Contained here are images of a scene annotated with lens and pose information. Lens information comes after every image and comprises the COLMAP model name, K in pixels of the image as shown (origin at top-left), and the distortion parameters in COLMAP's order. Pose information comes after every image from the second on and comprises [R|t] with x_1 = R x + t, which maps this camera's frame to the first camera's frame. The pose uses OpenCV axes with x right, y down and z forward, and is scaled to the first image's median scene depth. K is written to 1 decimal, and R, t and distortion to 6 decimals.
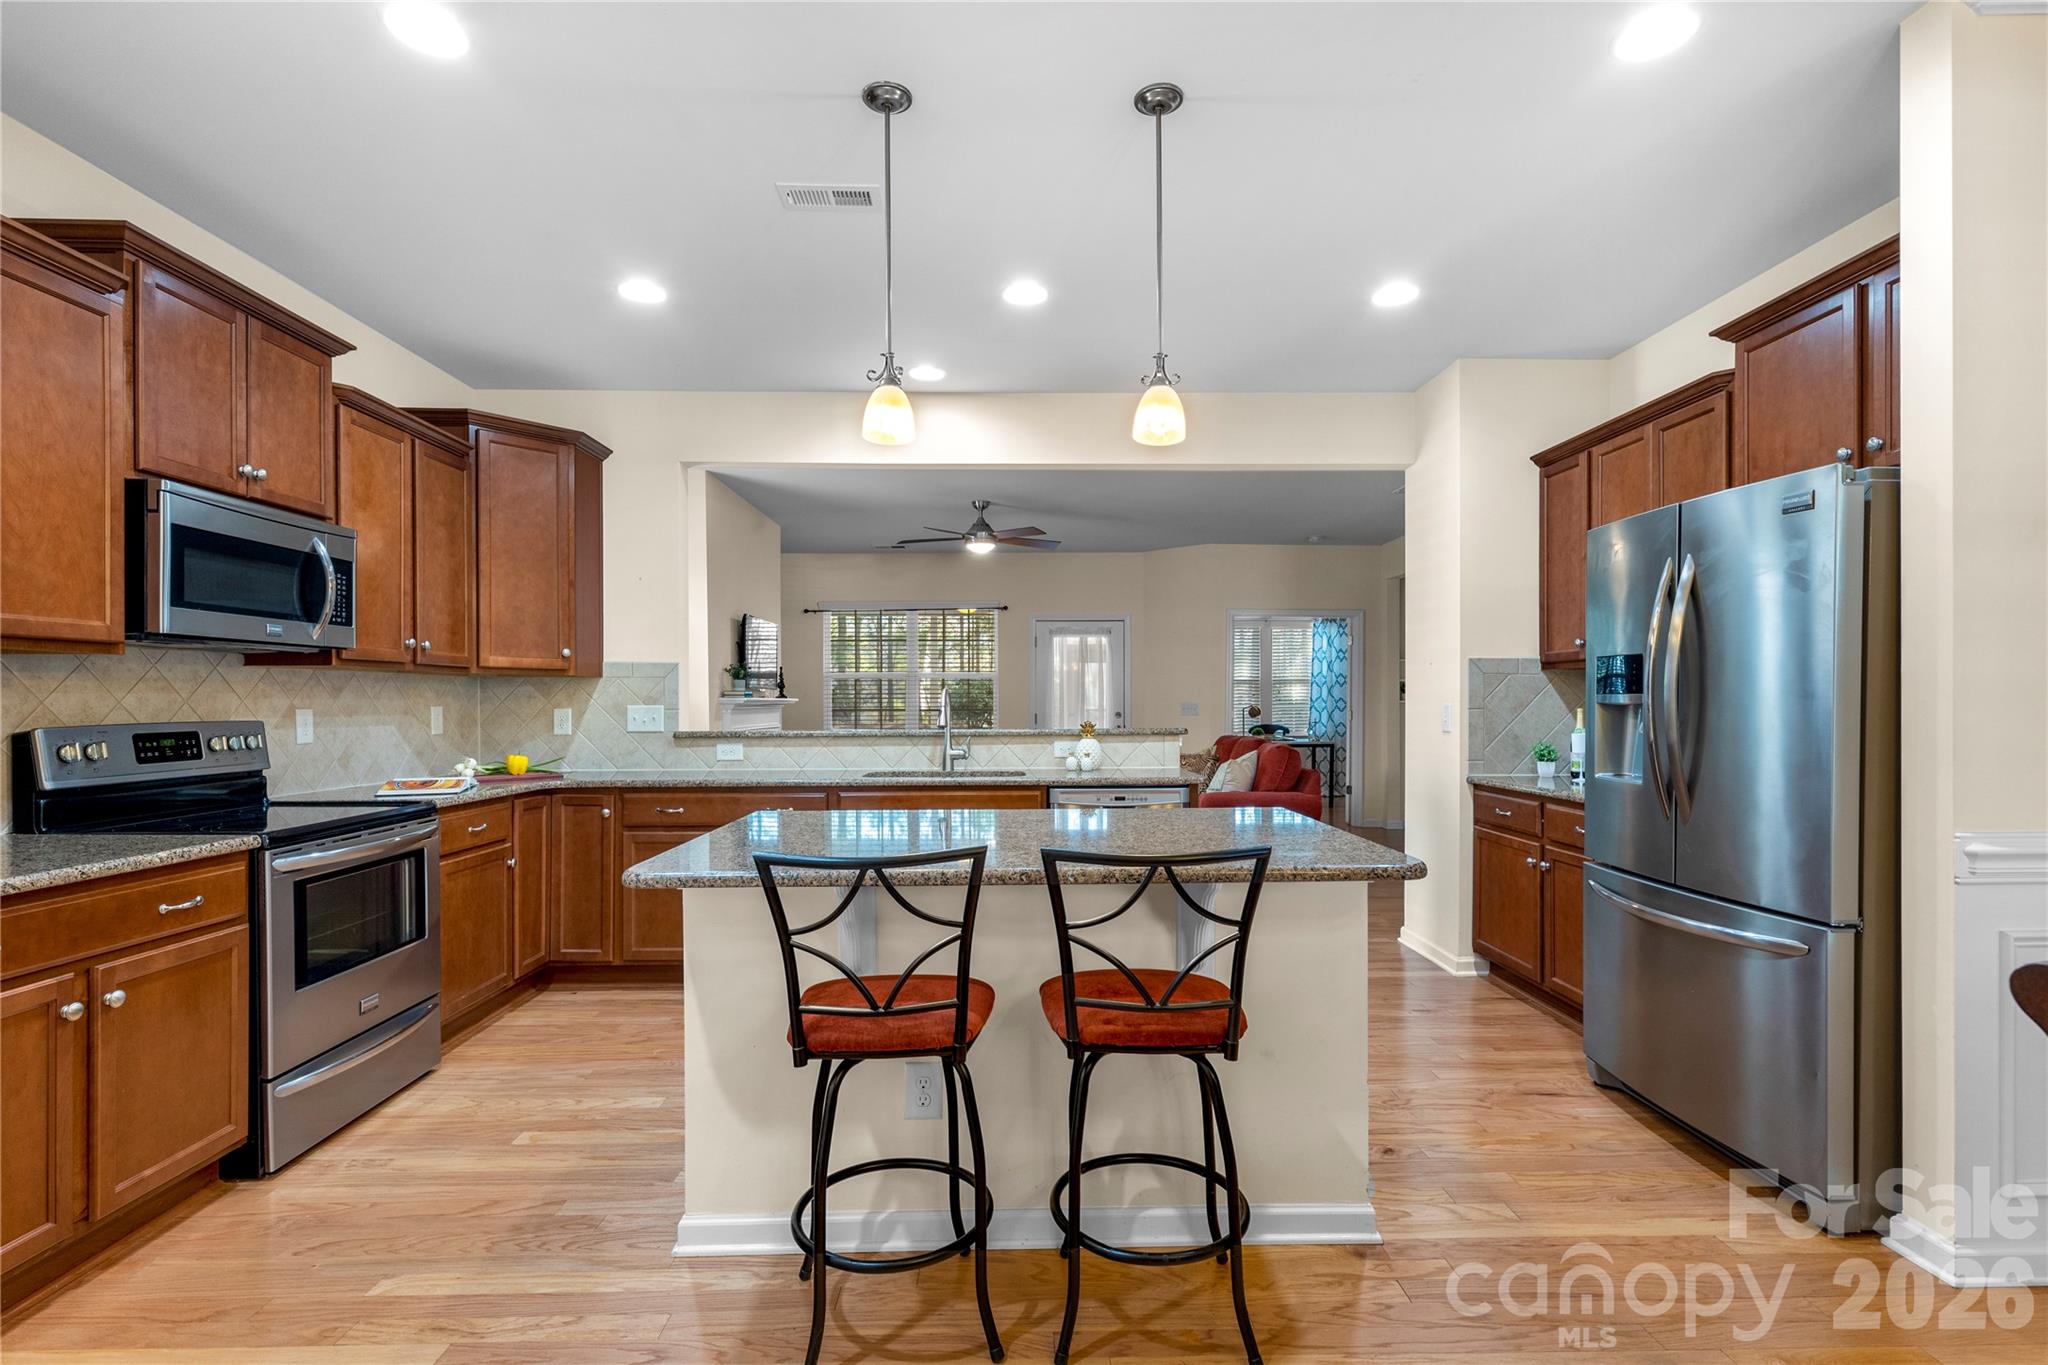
lens RADIAL K [[964.6, 0, 1040.6], [0, 964.6, 701.0], [0, 0, 1]] dist [0.006341, -0.000439]
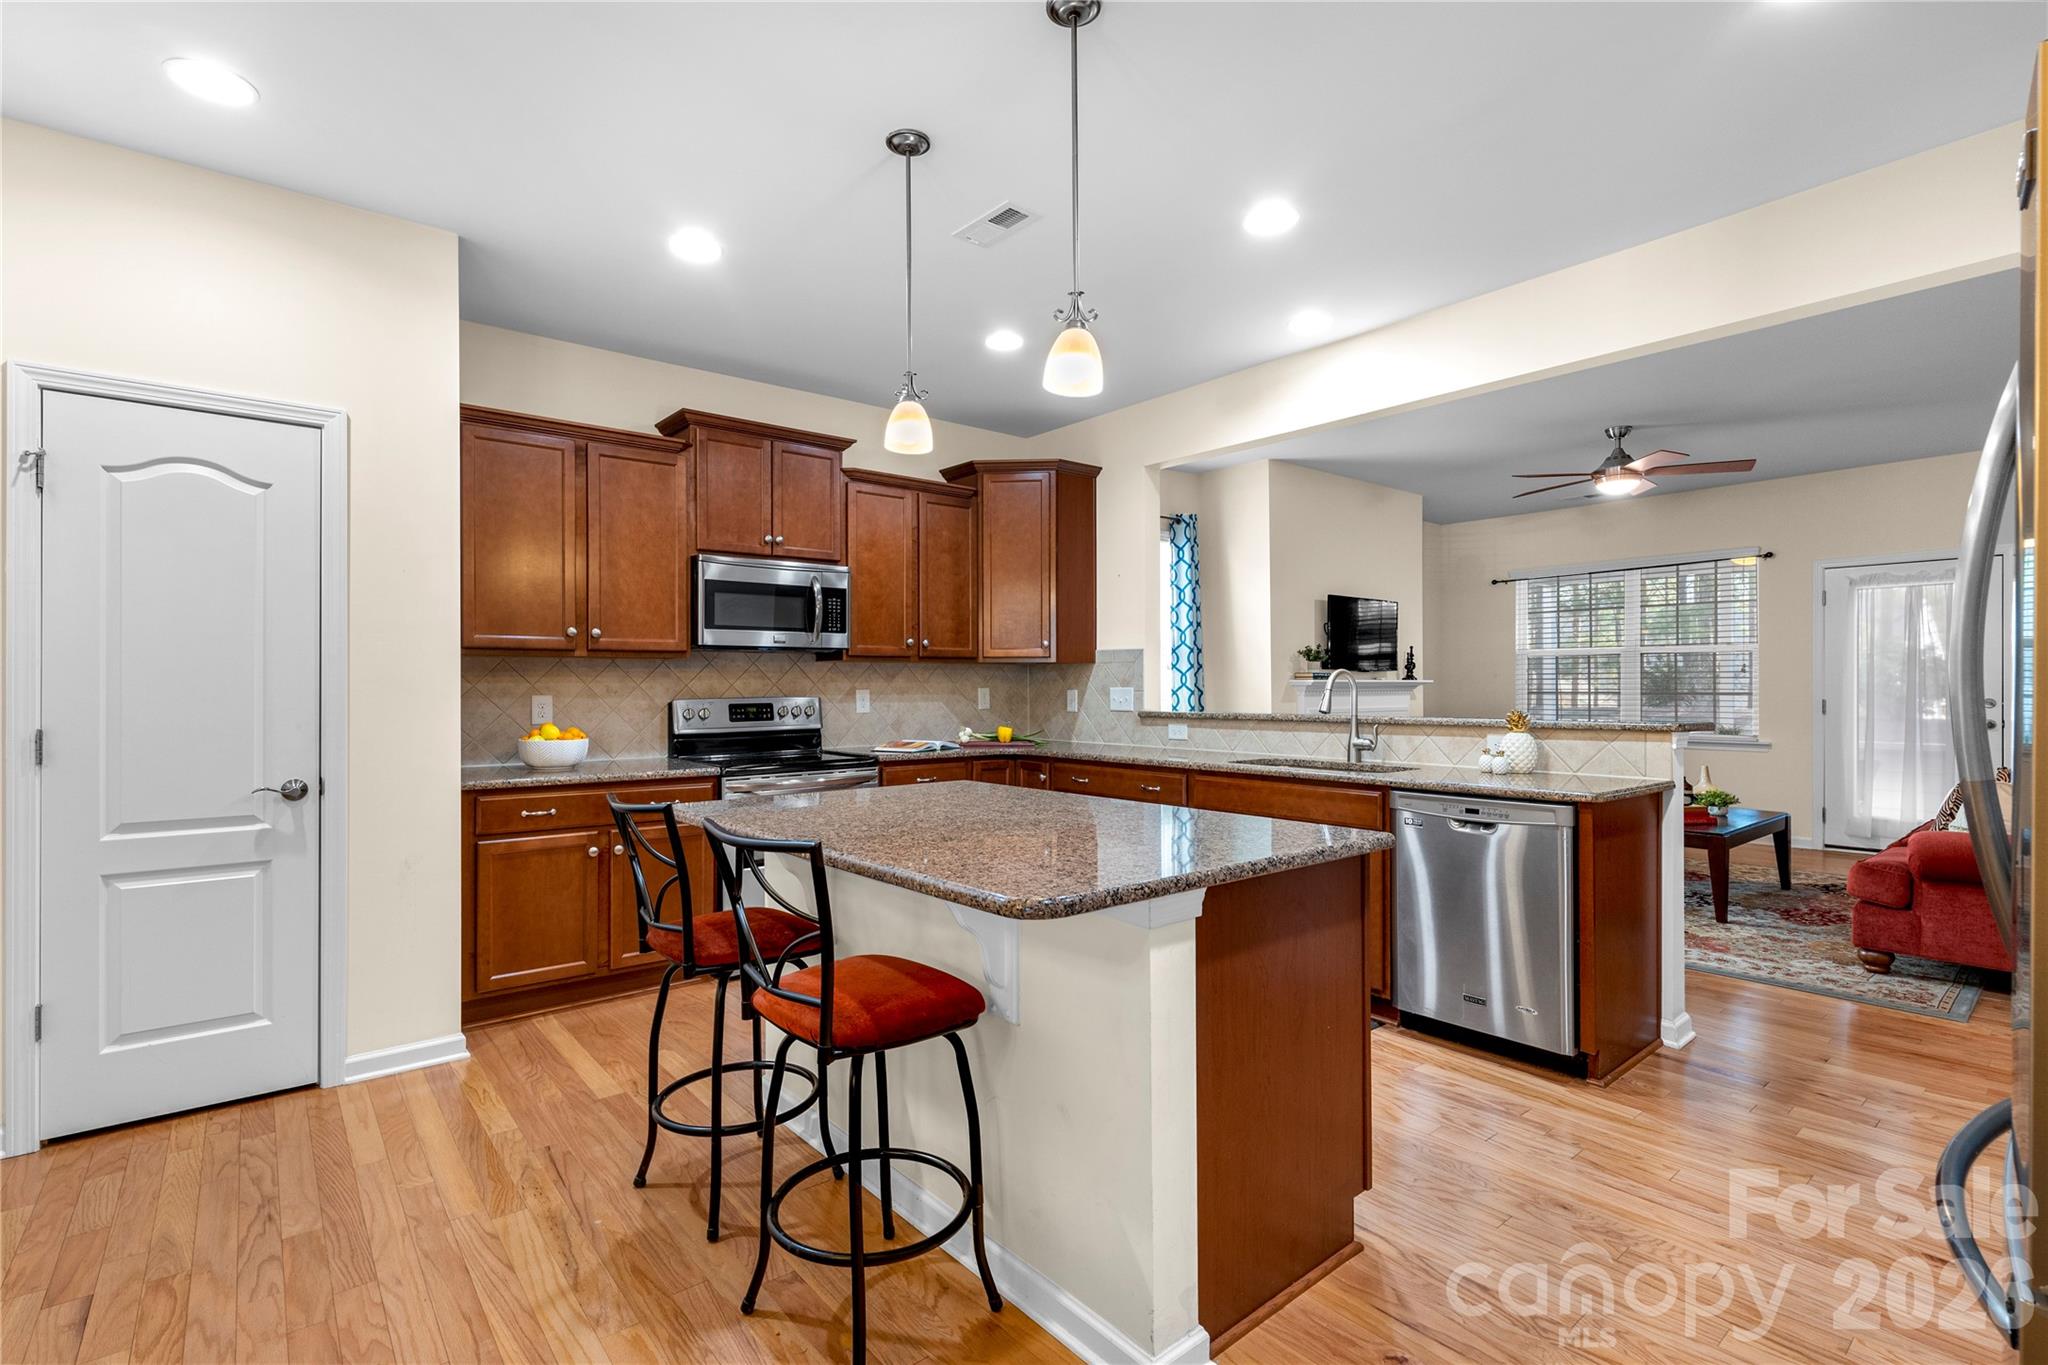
lens RADIAL K [[964.6, 0, 1027.7], [0, 964.6, 685.7], [0, 0, 1]] dist [0.006341, -0.000439]
pose [[0.613125, 0.002098, -0.789983, 0.508316], [0.001748, 0.999990, 0.004013, -0.002697], [0.789984, -0.003841, 0.613115, 0.270758]]
